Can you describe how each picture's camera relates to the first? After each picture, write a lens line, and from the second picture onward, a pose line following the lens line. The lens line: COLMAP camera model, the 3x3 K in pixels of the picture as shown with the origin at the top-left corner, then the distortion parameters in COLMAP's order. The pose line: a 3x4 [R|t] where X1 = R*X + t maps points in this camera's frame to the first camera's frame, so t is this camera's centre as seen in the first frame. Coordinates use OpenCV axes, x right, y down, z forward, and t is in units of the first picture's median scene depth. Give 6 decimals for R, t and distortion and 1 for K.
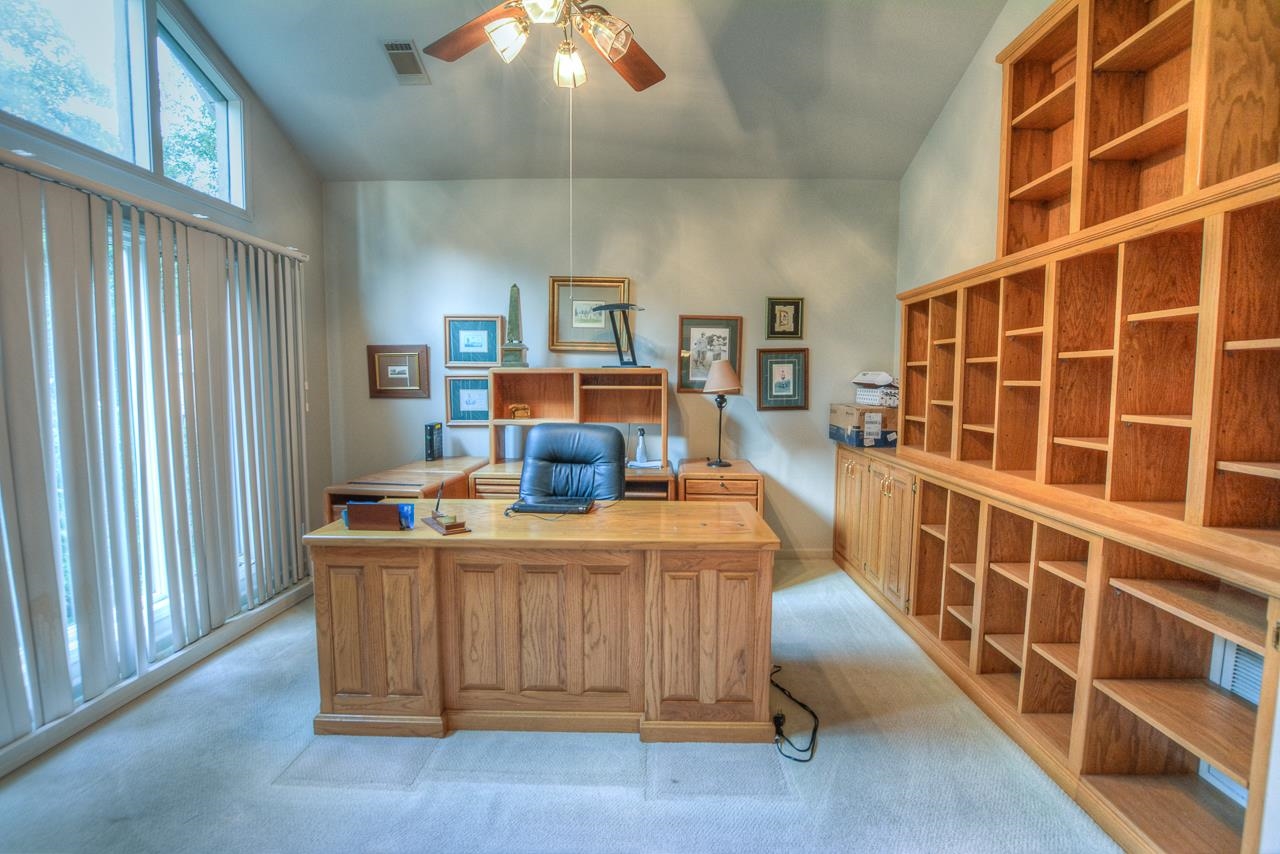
lens RADIAL K [[566.1, 0, 638.5], [0, 566.1, 425.0], [0, 0, 1]] dist [-0.034790, 0.004924]
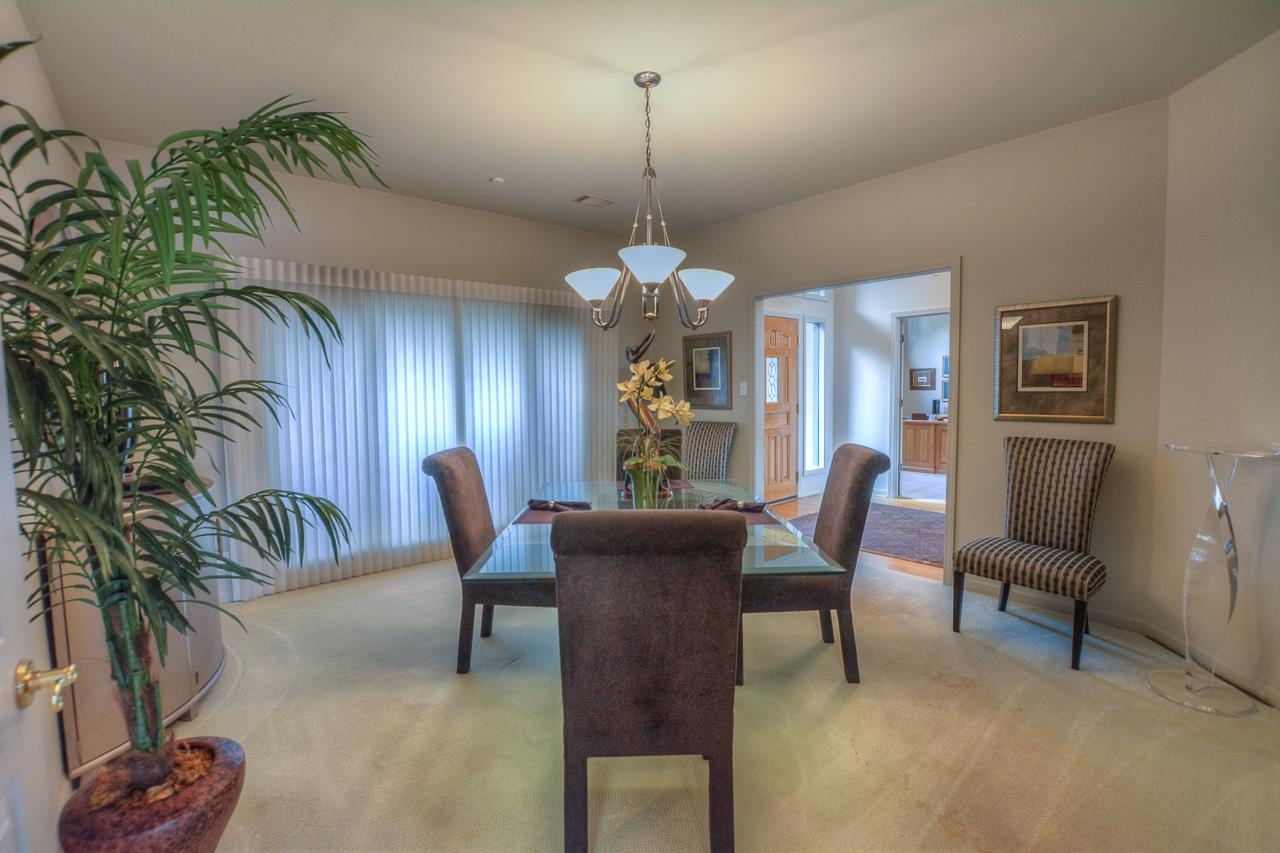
lens RADIAL K [[566.1, 0, 638.5], [0, 566.1, 424.5], [0, 0, 1]] dist [-0.034790, 0.004924]
pose [[0.669139, 0.038055, -0.742162, 0.586626], [-0.051413, 0.998666, 0.004853, 0.159128], [0.741356, 0.034910, 0.670203, -1.600034]]
